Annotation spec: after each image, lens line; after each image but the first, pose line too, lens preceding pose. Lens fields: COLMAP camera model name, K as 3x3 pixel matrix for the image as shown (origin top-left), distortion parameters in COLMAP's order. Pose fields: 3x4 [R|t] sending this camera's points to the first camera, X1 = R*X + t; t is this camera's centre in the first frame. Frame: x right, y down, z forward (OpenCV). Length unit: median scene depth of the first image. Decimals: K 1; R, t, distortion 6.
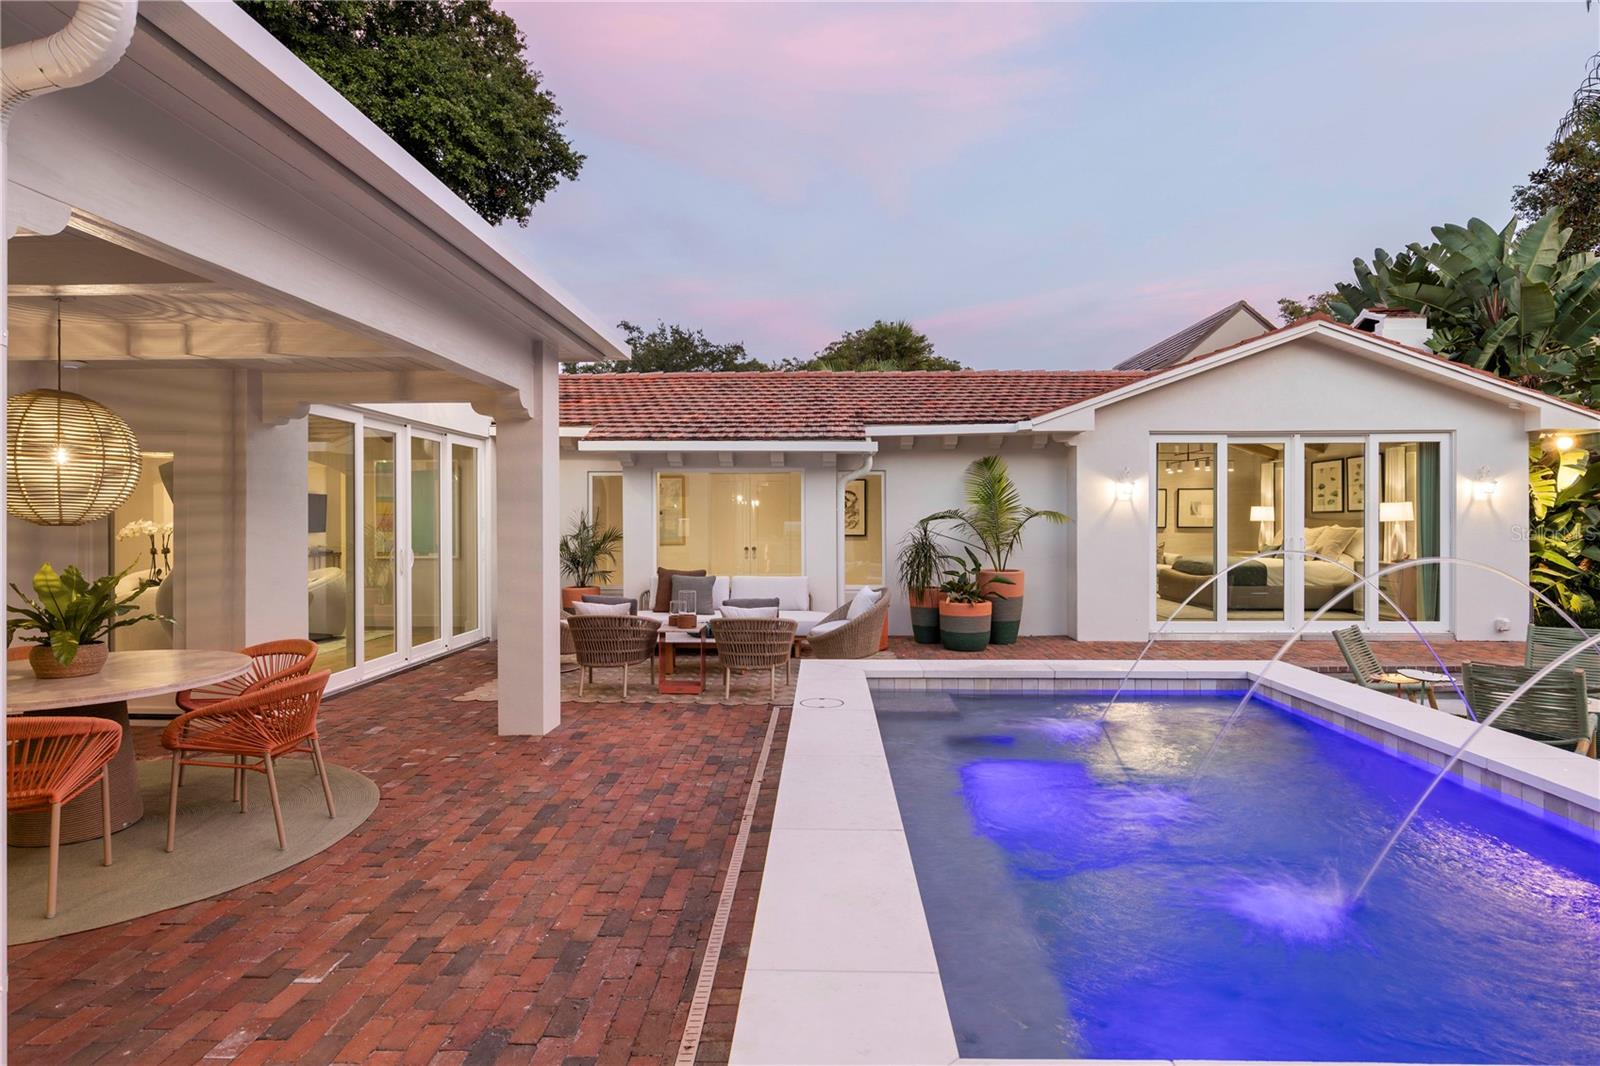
lens RADIAL K [[878.6, 0, 800.0], [0, 878.6, 533.0], [0, 0, 1]] dist [0.004226, 0.000117]
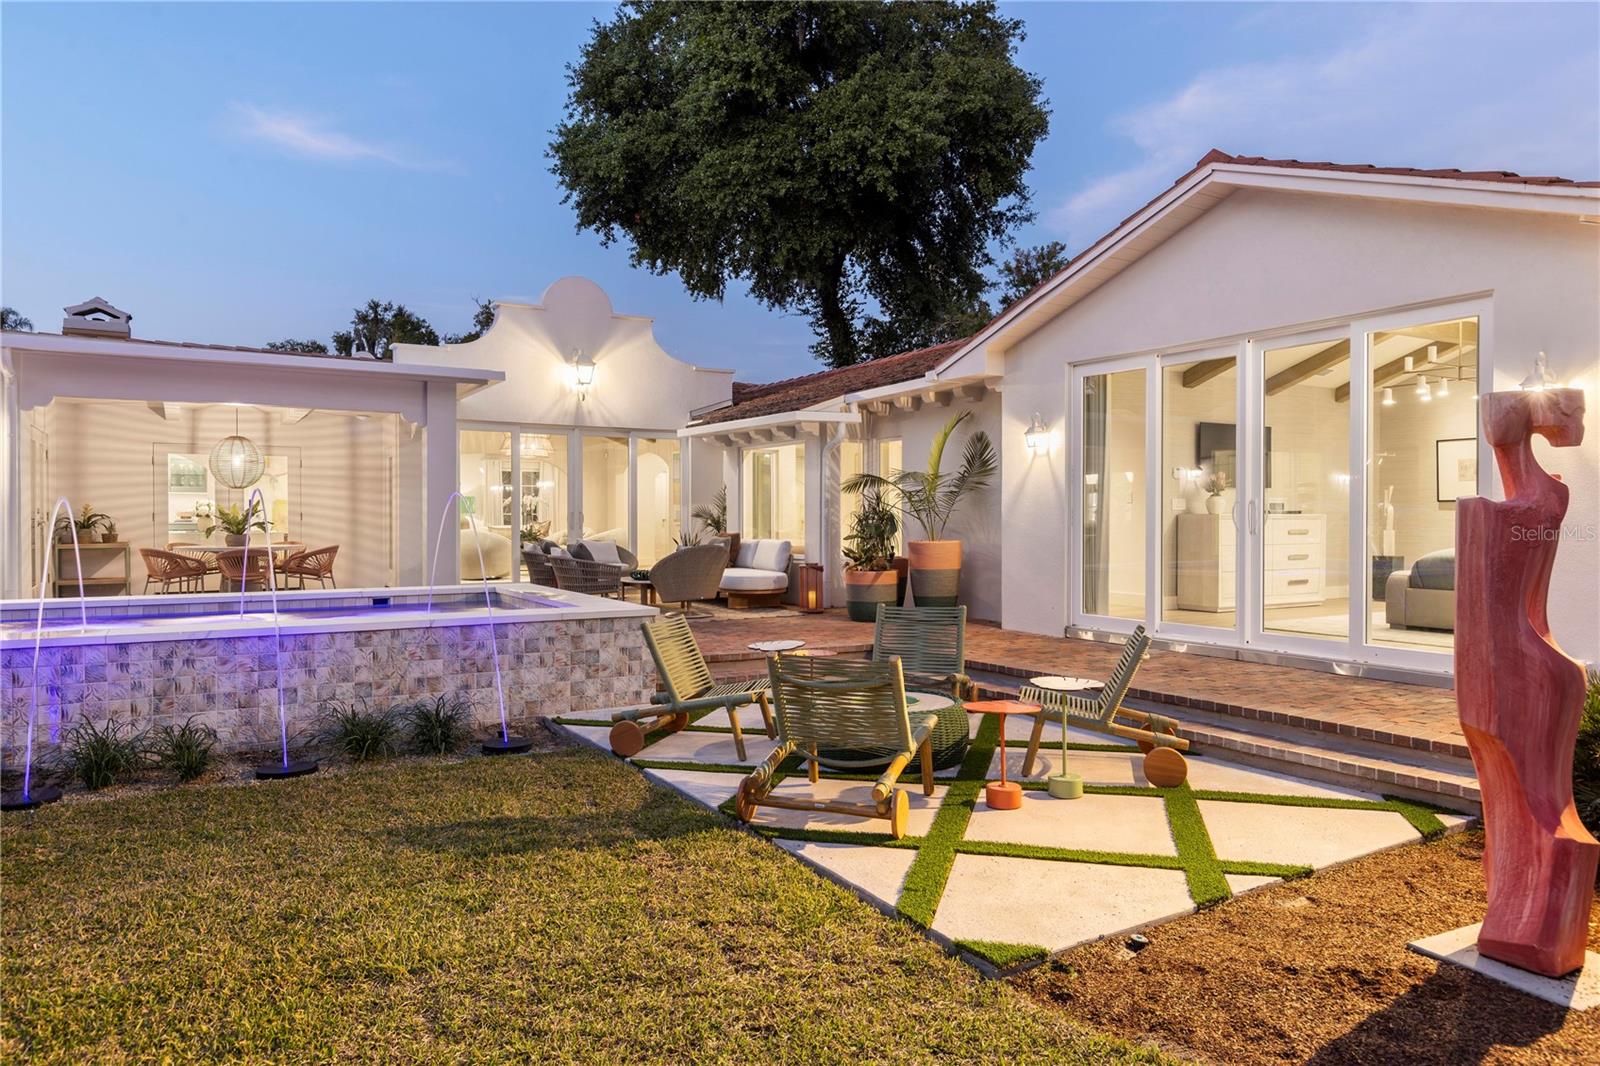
lens RADIAL K [[1020.0, 0, 800.0], [0, 1020.0, 533.0], [0, 0, 1]] dist [-0.001373, -0.000899]
pose [[0.563154, 0.006782, -0.826324, 0.987196], [-0.003336, 0.999977, 0.005935, 0.025248], [0.826345, -0.000586, 0.563163, 0.318406]]
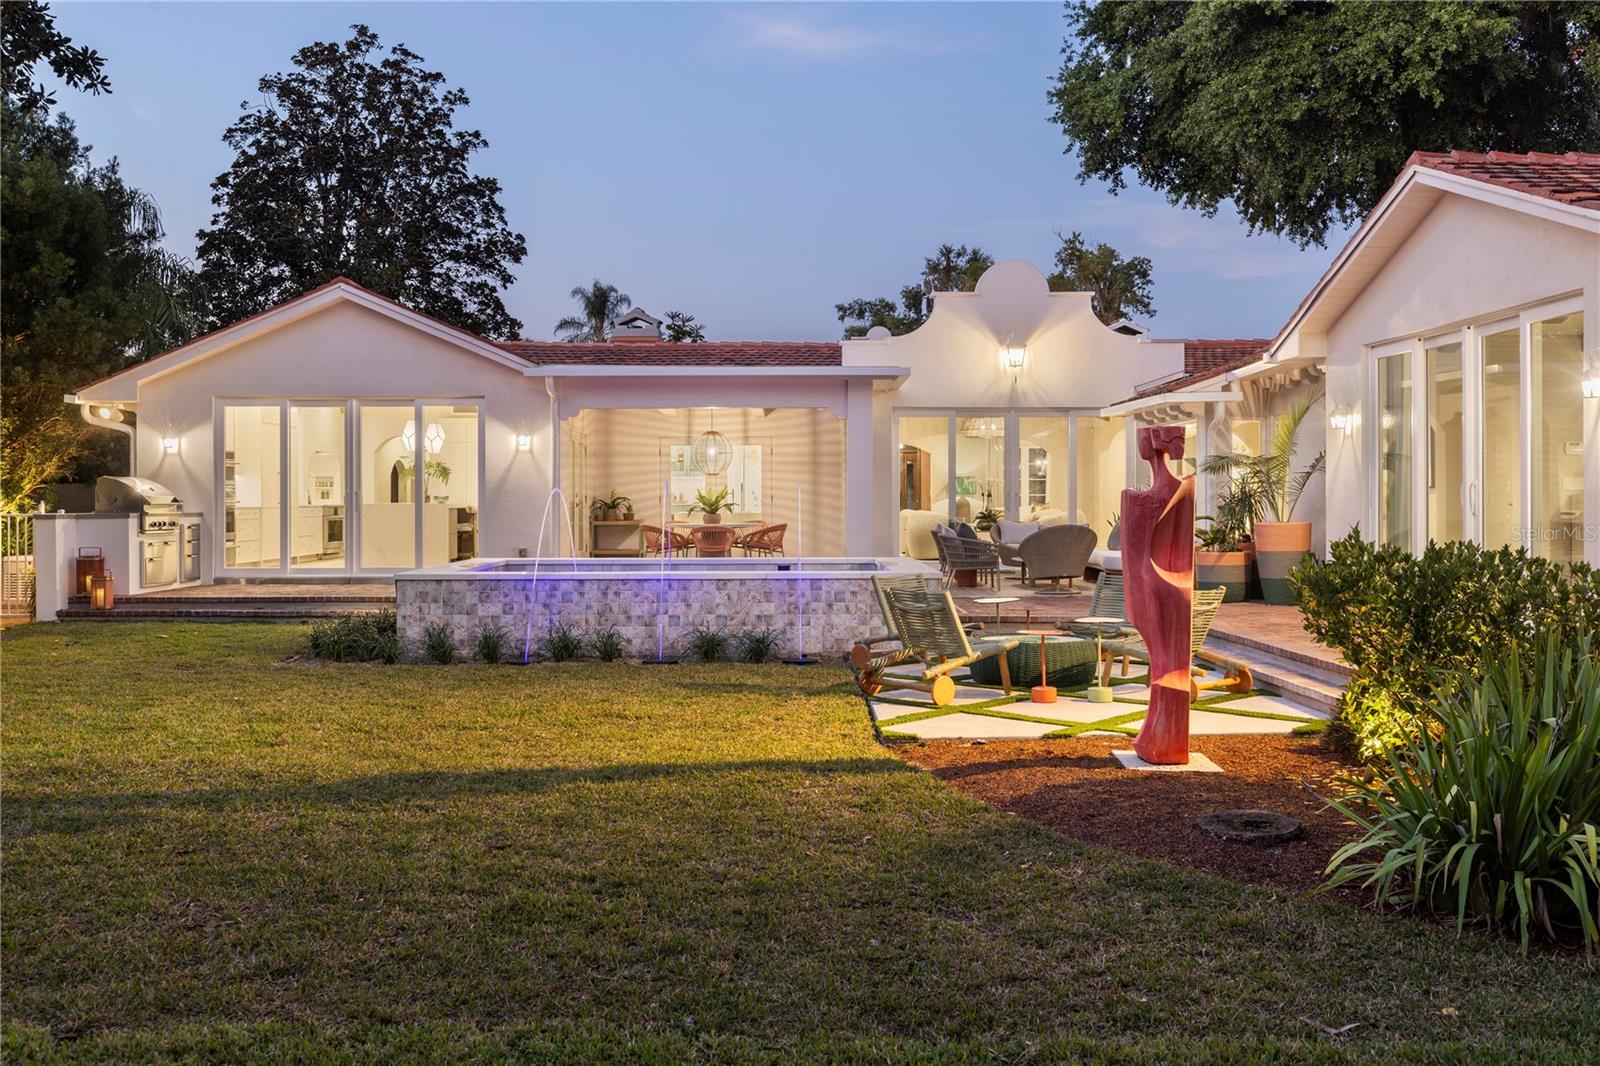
lens RADIAL K [[1379.1, 0, 806.7], [0, 1379.1, 511.1], [0, 0, 1]] dist [-0.003346, -0.000630]
pose [[0.071357, 0.003361, -0.997445, 1.540434], [-0.004864, 0.999984, 0.003022, 0.025757], [0.997439, 0.004636, 0.071372, 0.437983]]
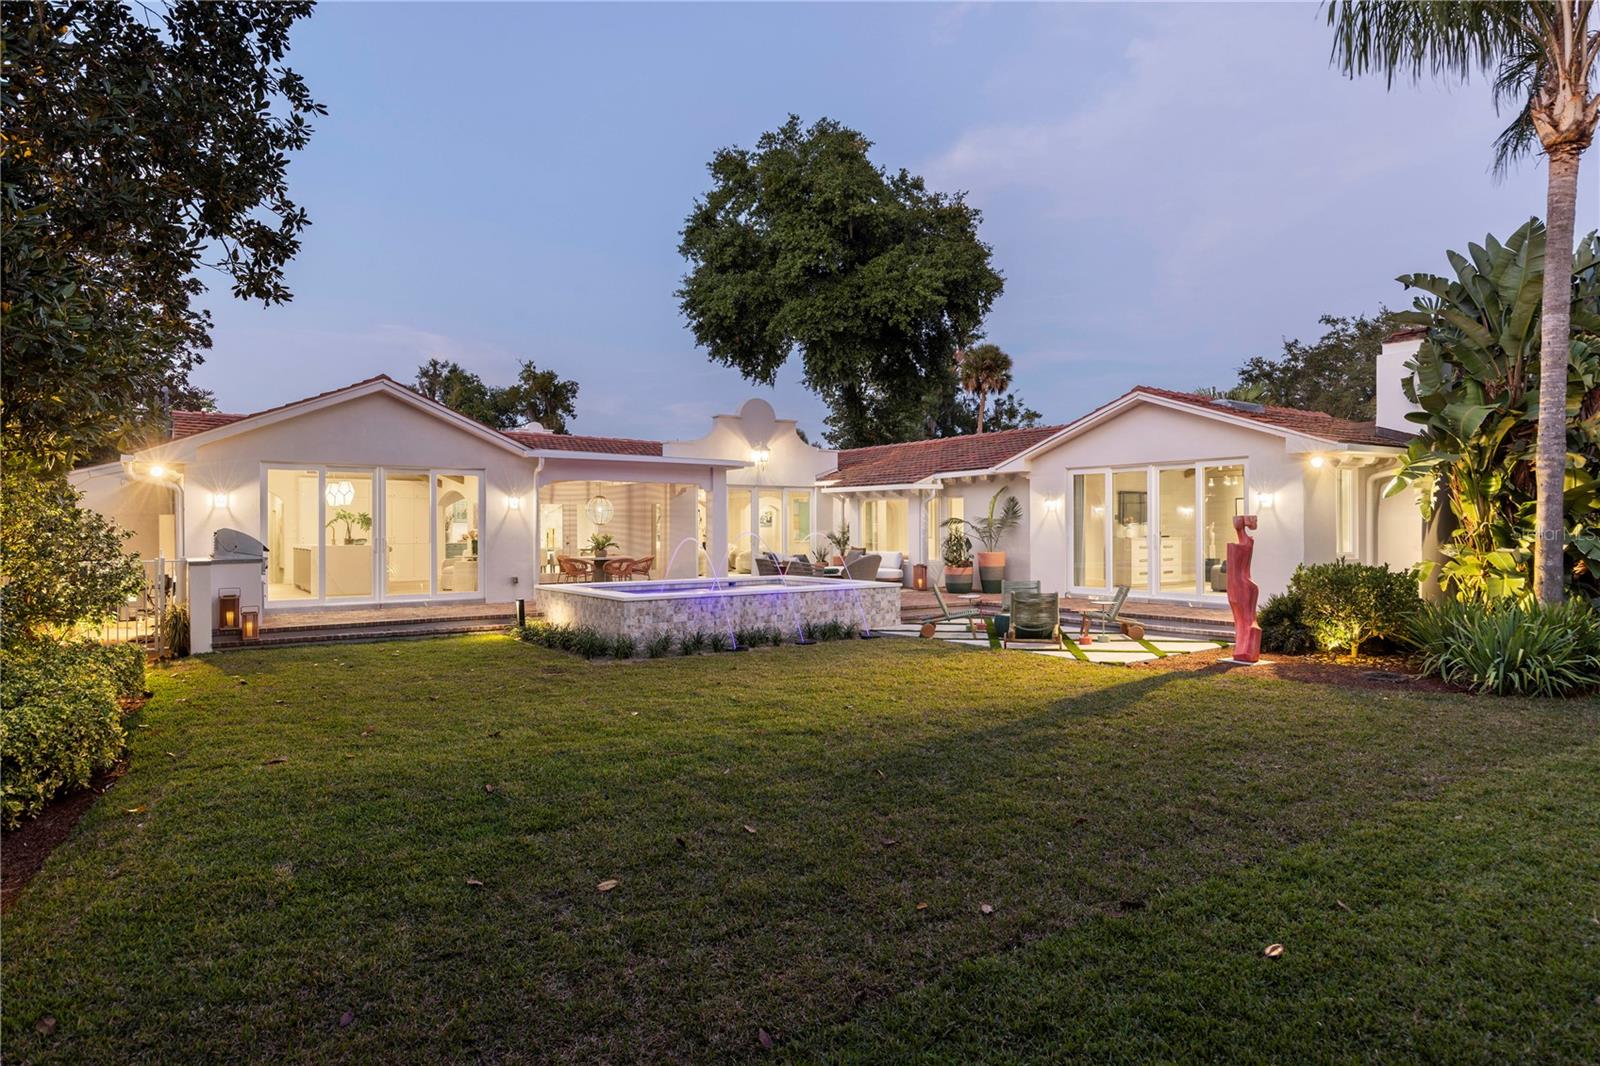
lens RADIAL K [[878.6, 0, 800.0], [0, 878.6, 533.0], [0, 0, 1]] dist [0.004226, 0.000117]
pose [[0.629443, -0.004172, -0.777035, 1.327415], [0.000743, 0.999988, -0.004767, 0.009124], [0.777046, 0.002424, 0.629439, -0.375608]]
